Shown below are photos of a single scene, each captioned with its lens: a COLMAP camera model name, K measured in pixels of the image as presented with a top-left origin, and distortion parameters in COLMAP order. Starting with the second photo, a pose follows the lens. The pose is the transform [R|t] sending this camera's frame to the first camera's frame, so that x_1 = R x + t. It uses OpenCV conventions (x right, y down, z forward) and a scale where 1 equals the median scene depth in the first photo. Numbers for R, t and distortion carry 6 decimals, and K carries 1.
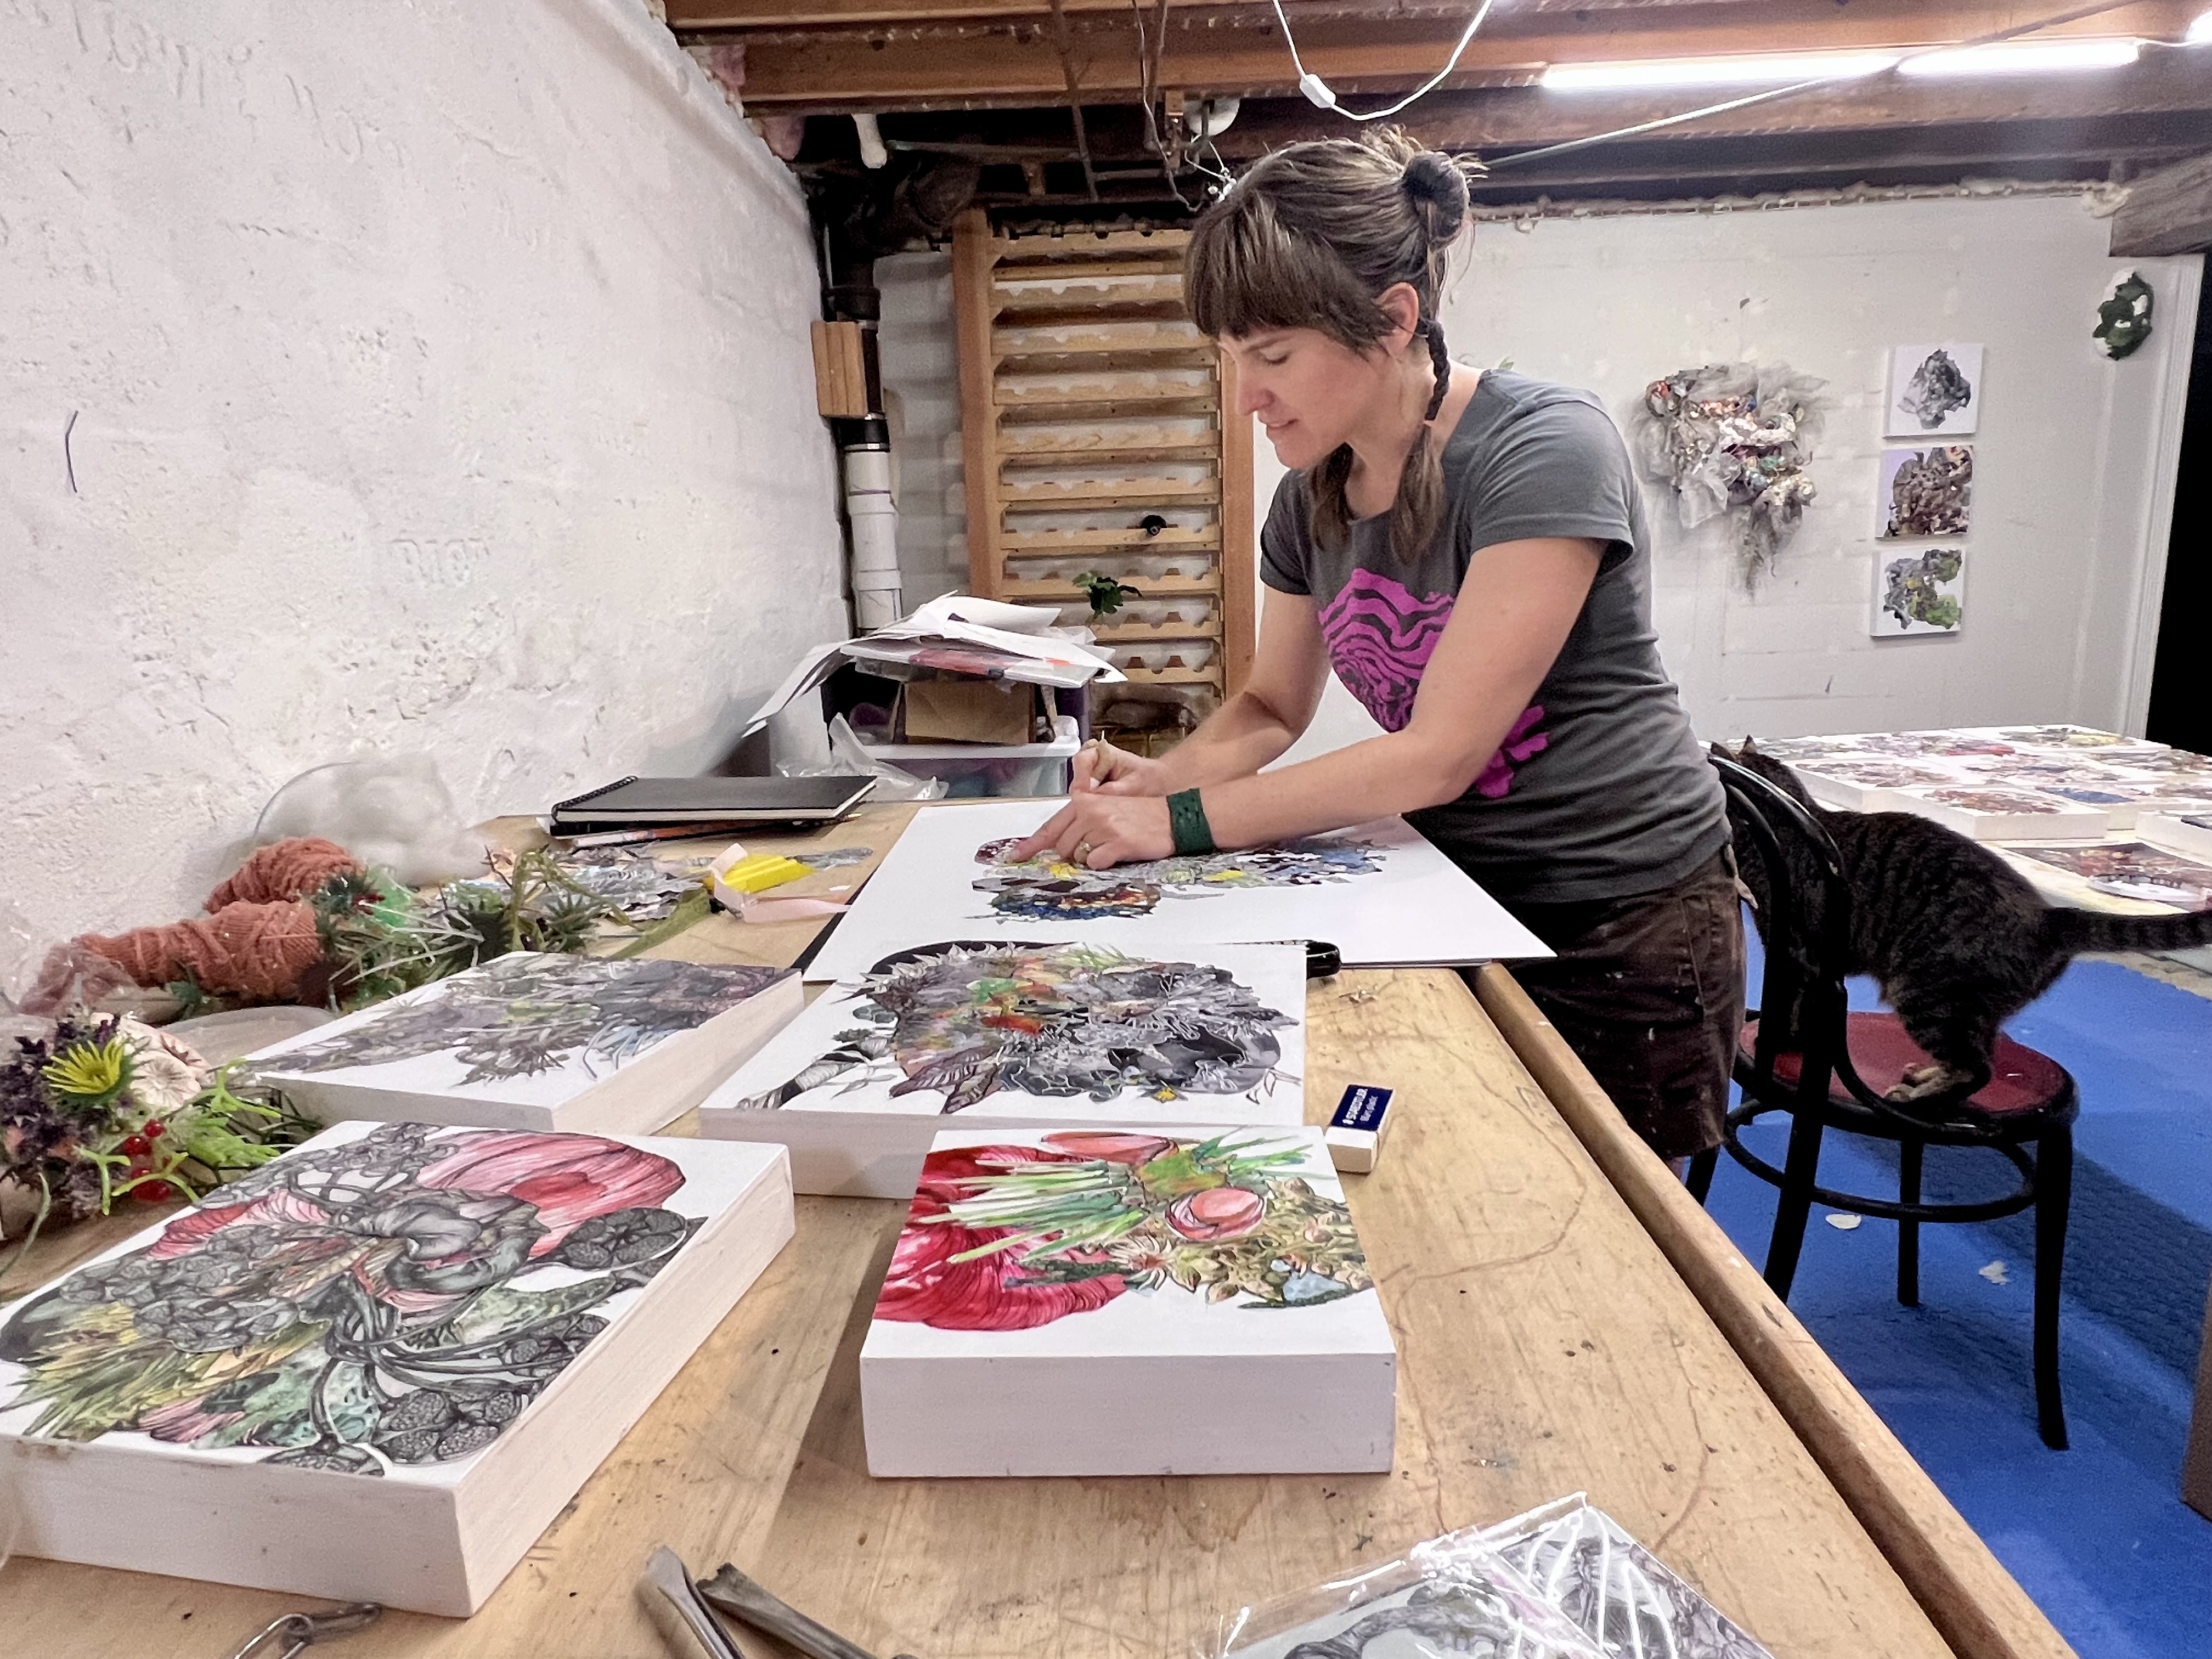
lens RADIAL K [[1325.9, 0, 1063.0], [0, 1325.9, 824.2], [0, 0, 1]] dist [0.003108, -0.001677]
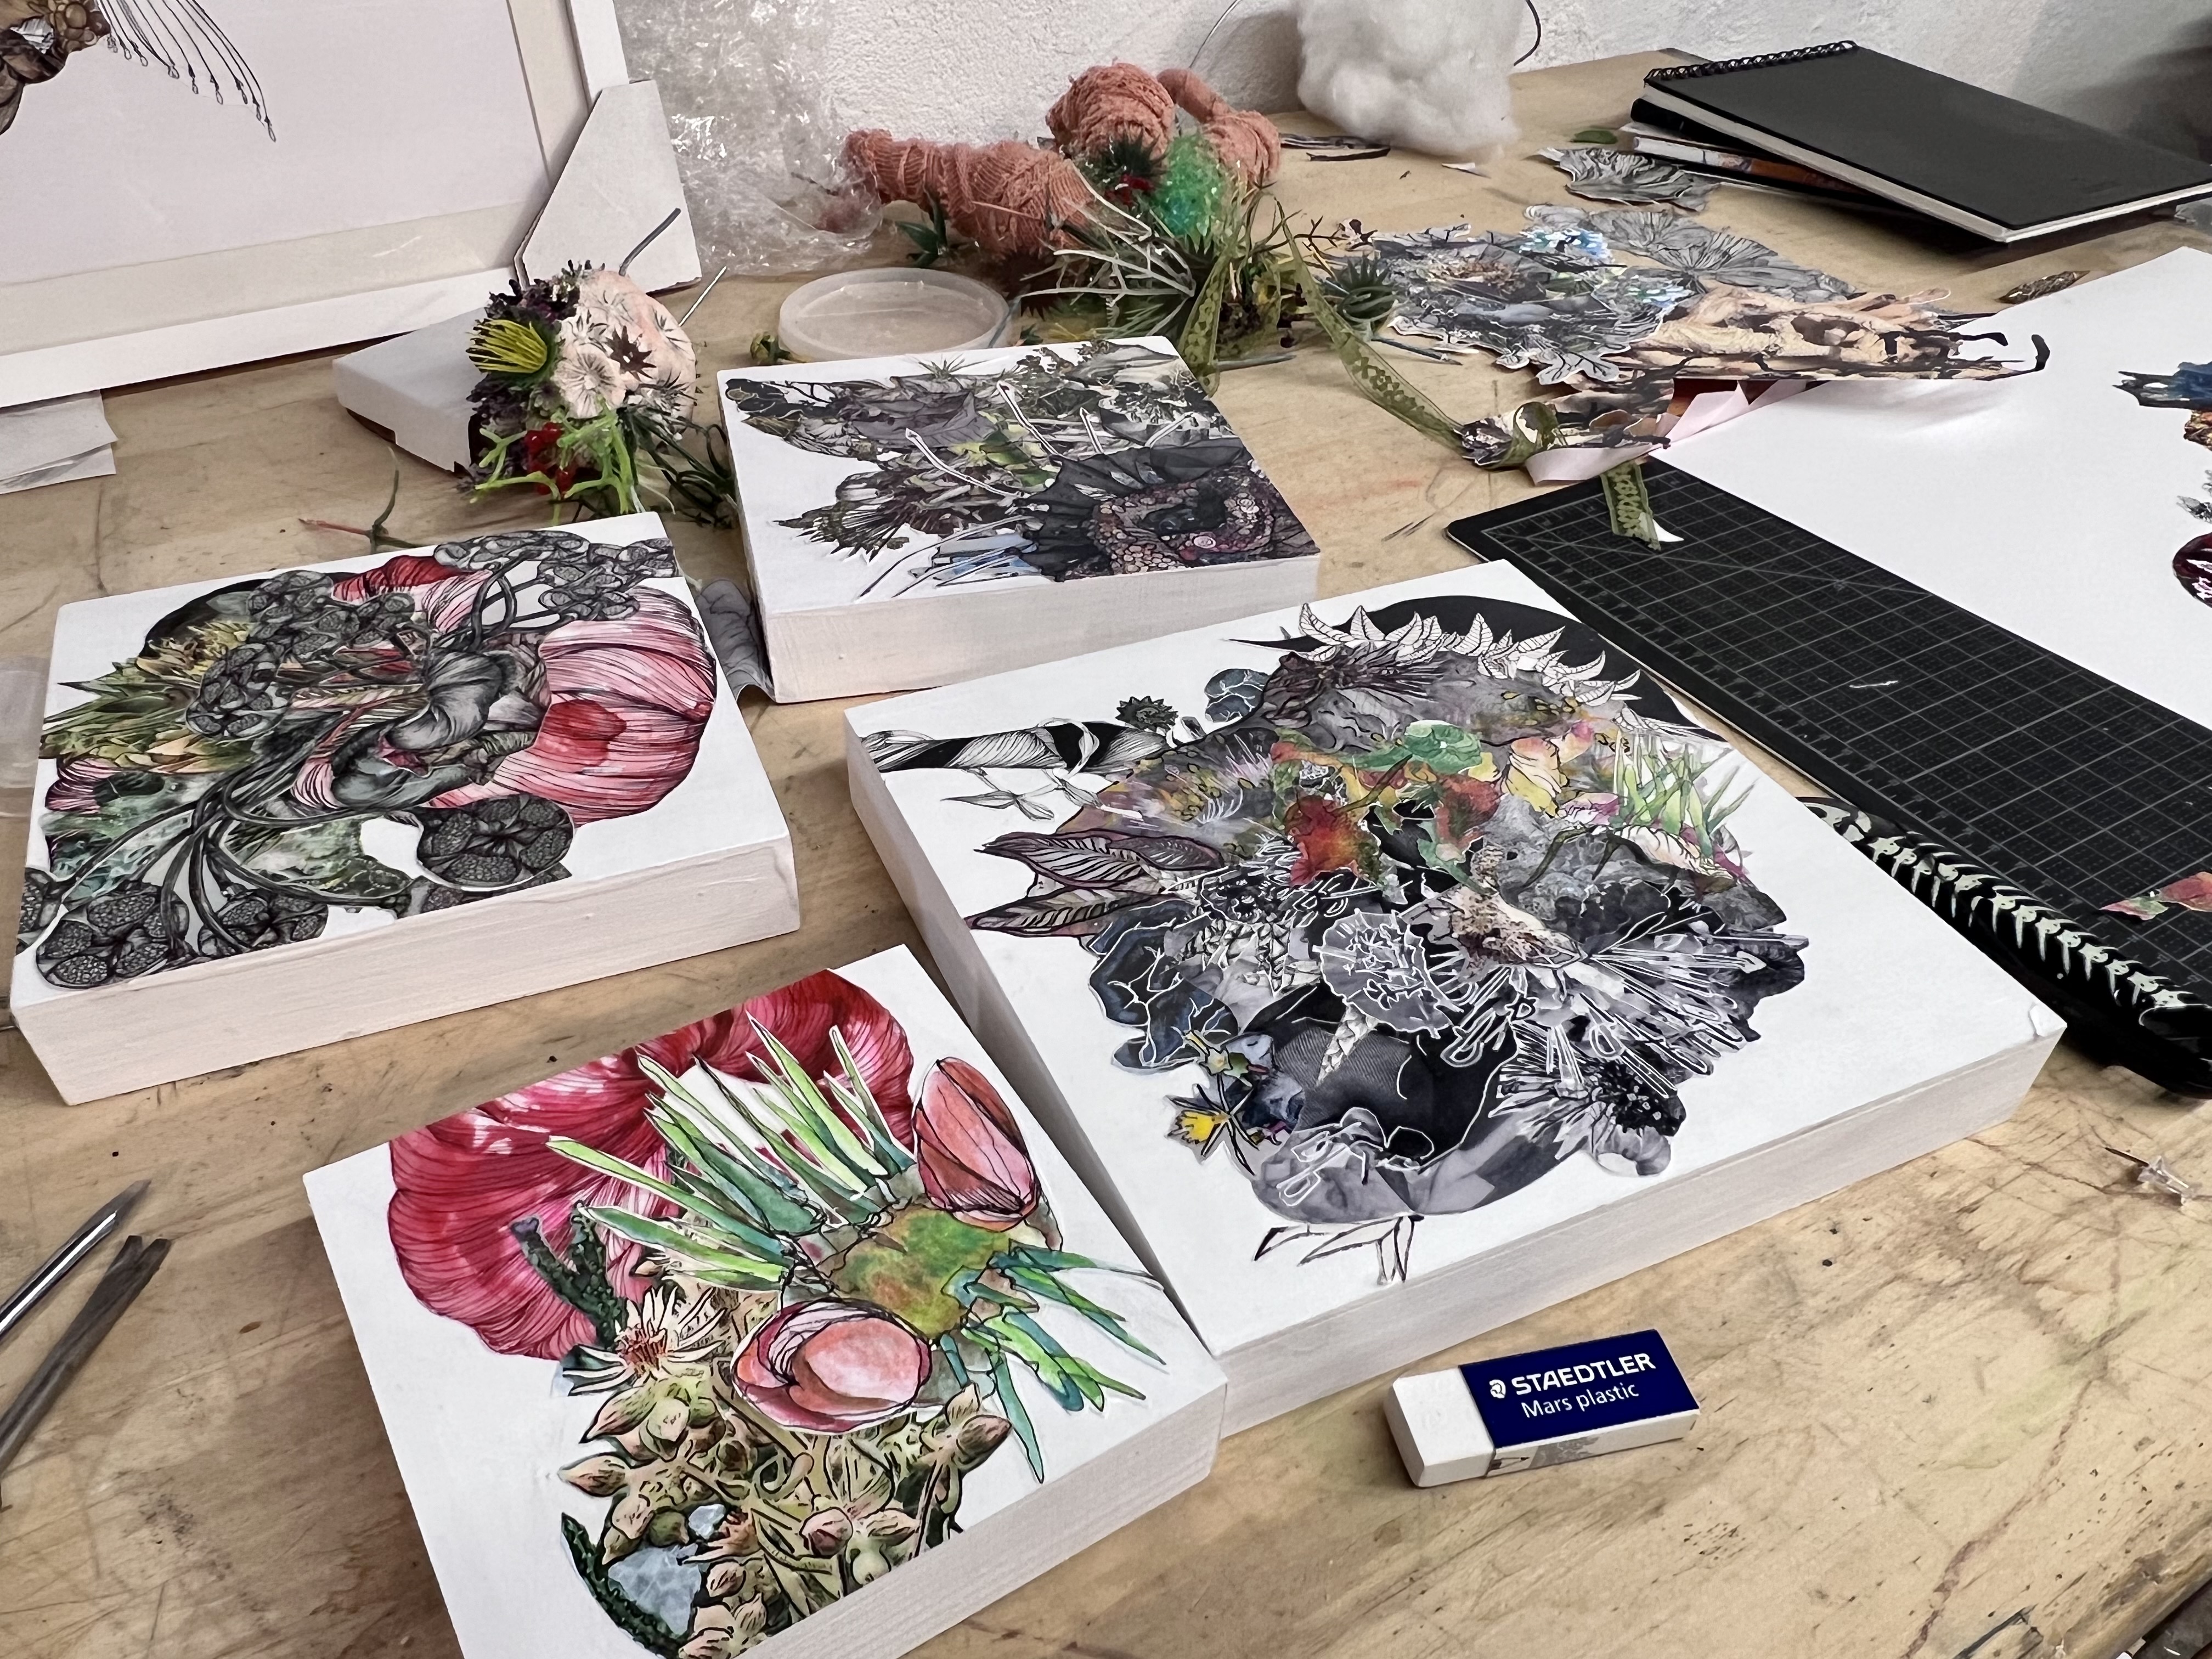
lens RADIAL K [[1639.2, 0, 1112.4], [0, 1639.2, 843.9], [0, 0, 1]] dist [-0.001372, -0.005708]
pose [[0.563908, 0.576086, -0.591720, 0.336129], [-0.206994, 0.792234, 0.574038, -0.242277], [0.799476, -0.201222, 0.565993, 0.491068]]
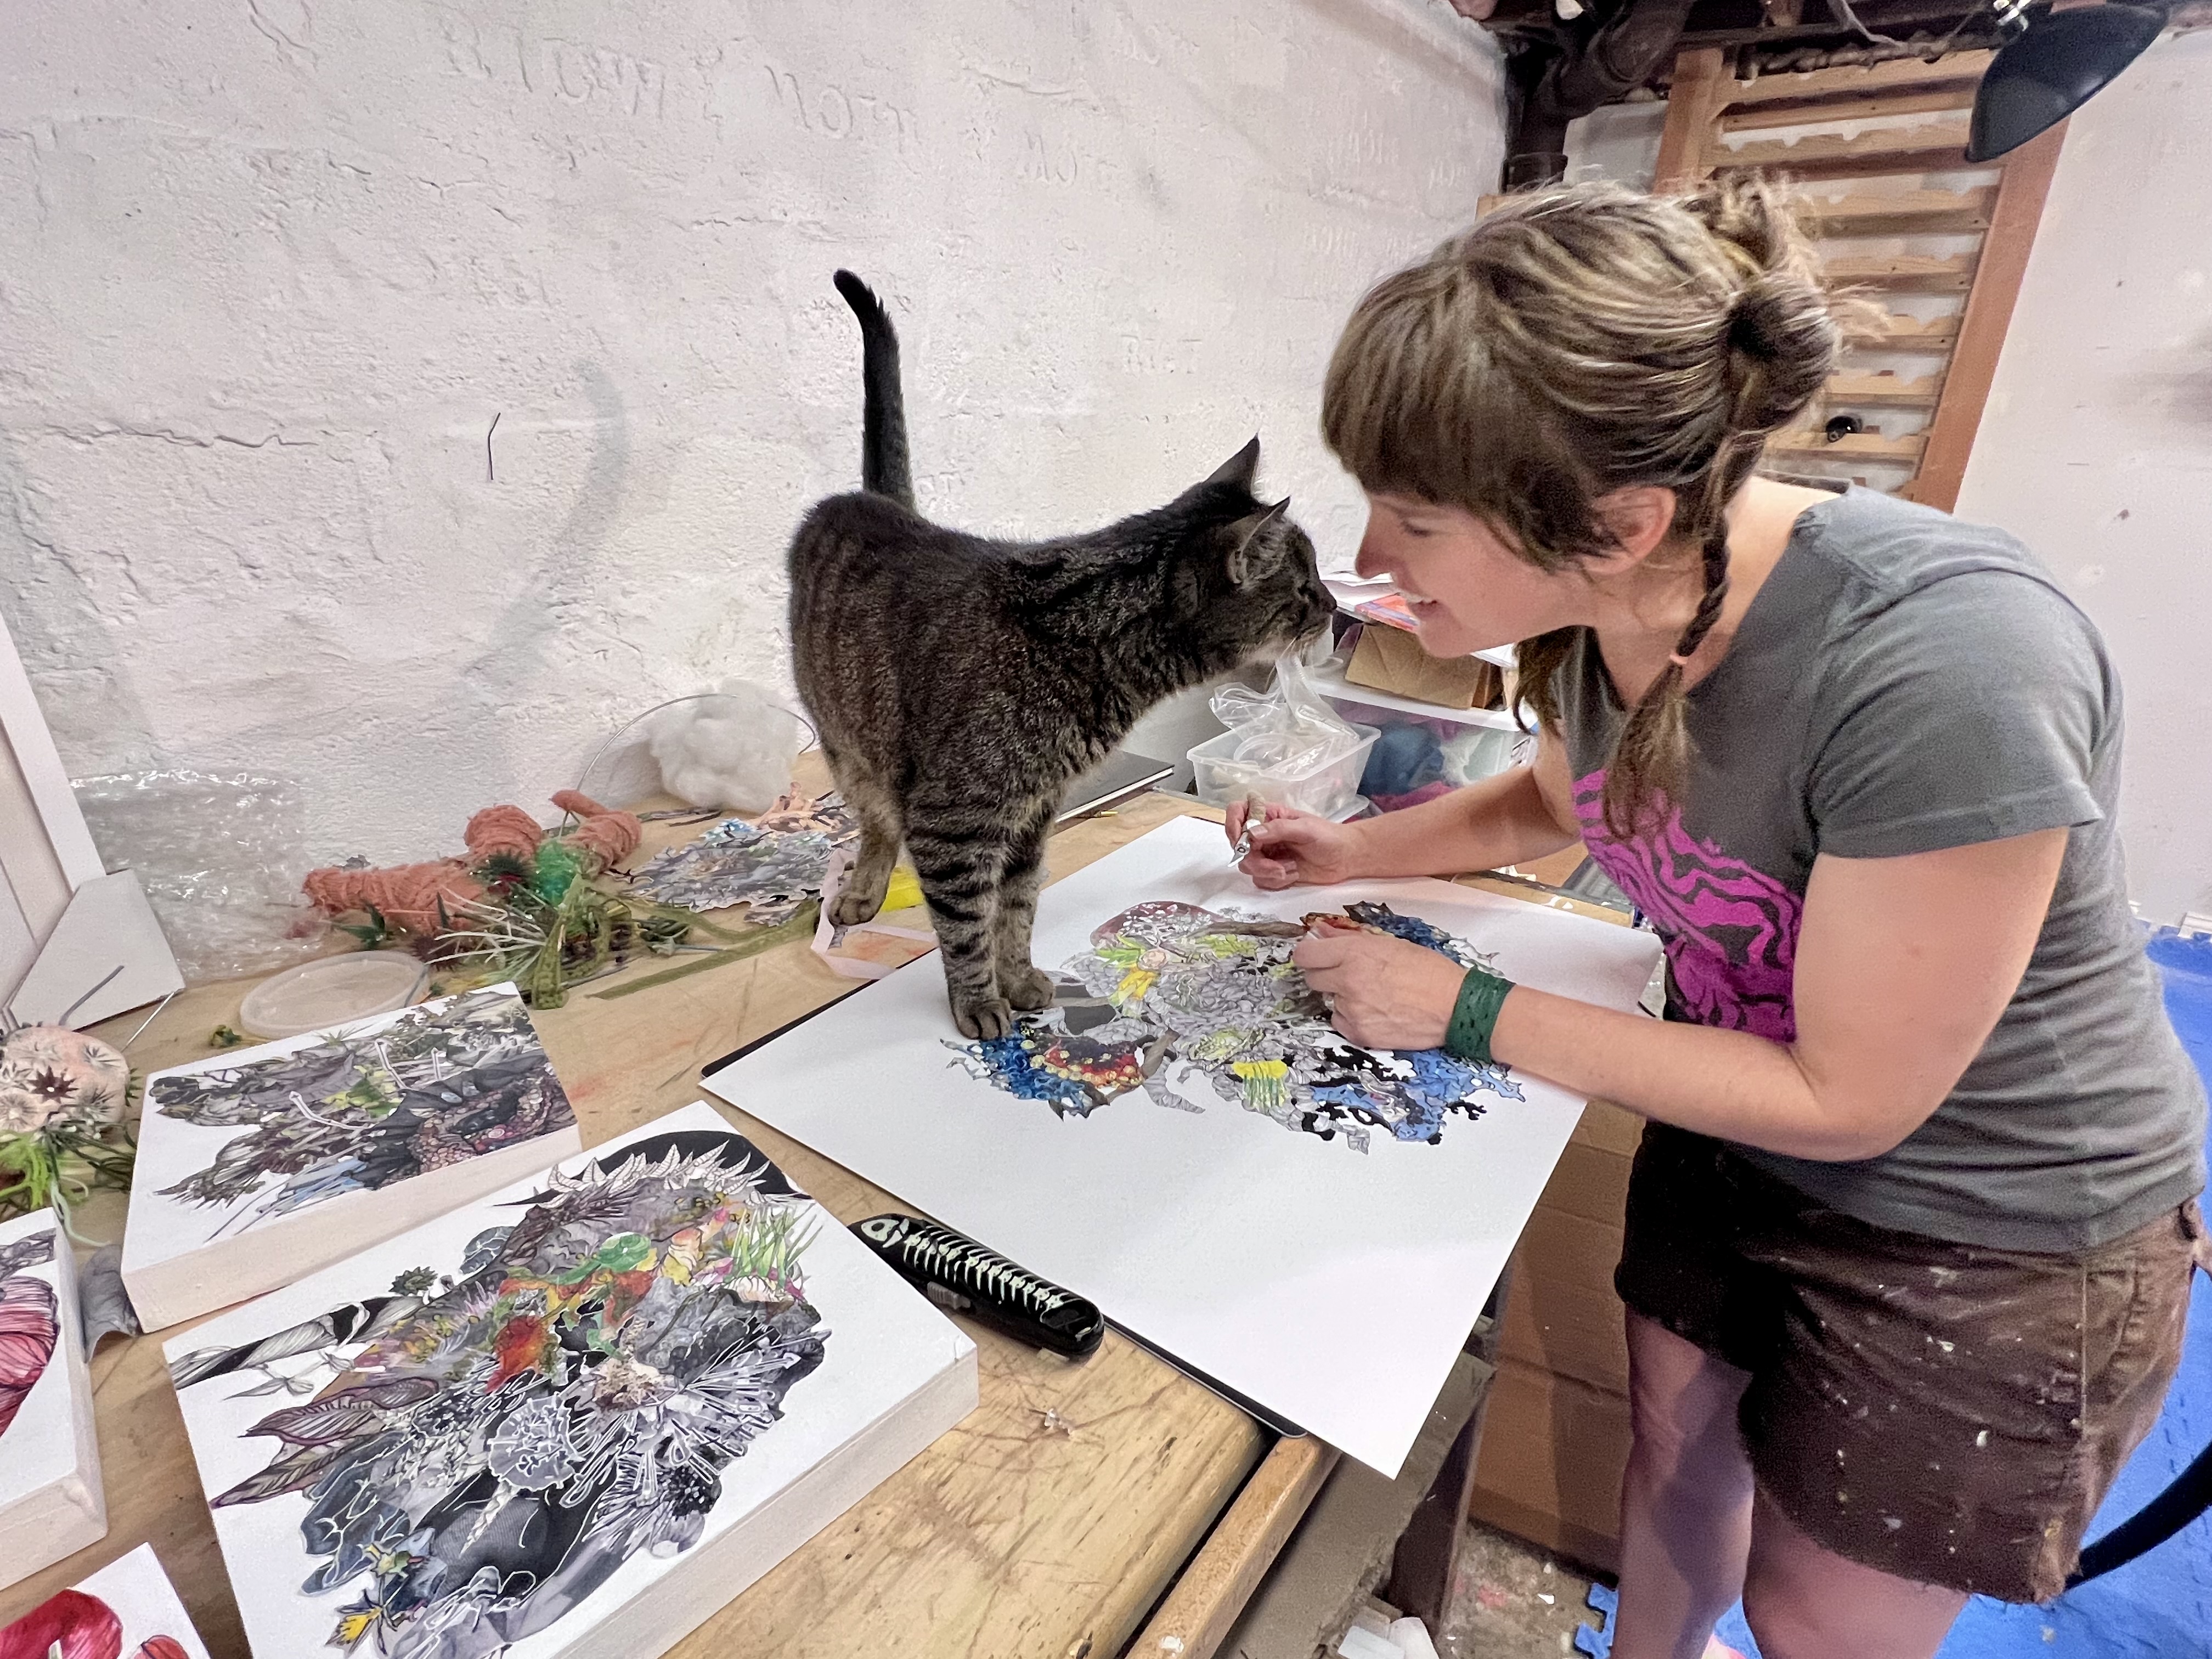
lens RADIAL K [[1085.9, 0, 1106.2], [0, 1085.9, 817.6], [0, 0, 1]] dist [-0.002425, 0.002000]
pose [[0.825852, 0.254520, -0.503178, 0.555901], [-0.153601, 0.960134, 0.233559, -0.417118], [0.542564, -0.115597, 0.832023, 0.622714]]
